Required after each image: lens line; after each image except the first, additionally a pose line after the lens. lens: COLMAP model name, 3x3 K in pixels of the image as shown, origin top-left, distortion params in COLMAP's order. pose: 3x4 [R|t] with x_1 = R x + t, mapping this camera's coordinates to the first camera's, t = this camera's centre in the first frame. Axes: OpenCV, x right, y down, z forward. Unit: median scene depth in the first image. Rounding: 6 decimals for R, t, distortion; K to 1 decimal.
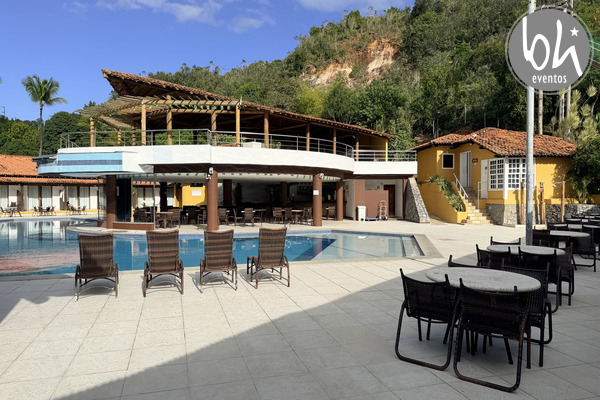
lens RADIAL K [[420.1, 0, 300.0], [0, 420.1, 200.0], [0, 0, 1]] dist [0.097246, -0.121695]
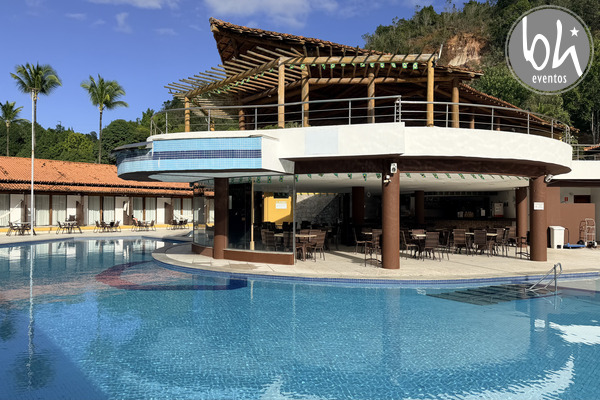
lens RADIAL K [[420.1, 0, 300.0], [0, 420.1, 200.0], [0, 0, 1]] dist [0.097246, -0.121695]
pose [[0.996008, 0.004784, -0.089136, -0.151660], [-0.007545, 0.999501, -0.030665, -0.002857], [0.088945, 0.031215, 0.995547, 0.206799]]
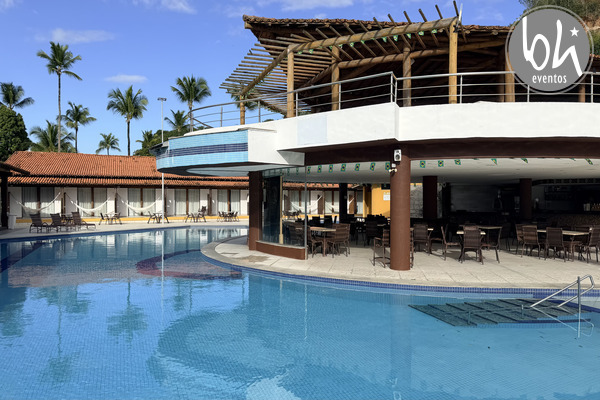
lens RADIAL K [[420.1, 0, 300.0], [0, 420.1, 200.0], [0, 0, 1]] dist [0.097246, -0.121695]
pose [[0.892186, 0.004021, -0.451649, -0.042927], [-0.007602, 0.999952, -0.006114, -0.005468], [0.451603, 0.008889, 0.892175, 0.250942]]
